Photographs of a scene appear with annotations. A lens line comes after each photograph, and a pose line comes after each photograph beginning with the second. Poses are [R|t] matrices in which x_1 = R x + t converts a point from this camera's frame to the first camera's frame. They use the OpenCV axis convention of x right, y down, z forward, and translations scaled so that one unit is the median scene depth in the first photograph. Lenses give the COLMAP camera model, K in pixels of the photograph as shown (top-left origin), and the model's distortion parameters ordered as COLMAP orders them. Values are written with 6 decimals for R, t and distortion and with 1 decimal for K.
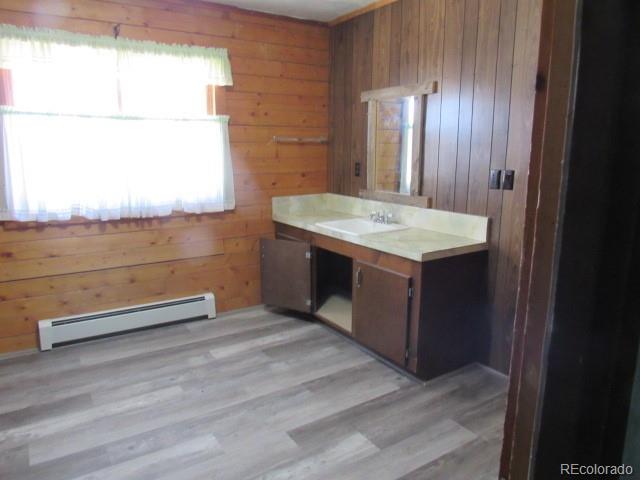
lens RADIAL K [[458.8, 0, 312.9], [0, 458.8, 238.6], [0, 0, 1]] dist [-0.028828, -0.001009]
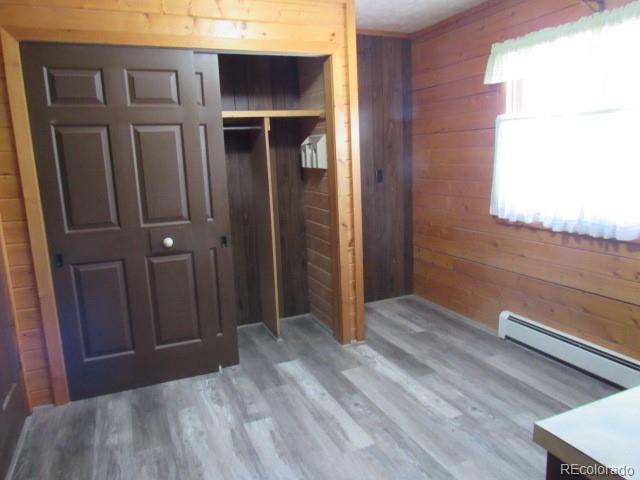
lens RADIAL K [[462.3, 0, 320.0], [0, 462.3, 240.0], [0, 0, 1]] dist [0.001553, -0.000279]
pose [[-0.156279, 0.180714, -0.971040, 0.584246], [-0.142505, 0.968709, 0.203215, -0.163951], [0.977379, 0.170136, -0.125637, 0.766233]]
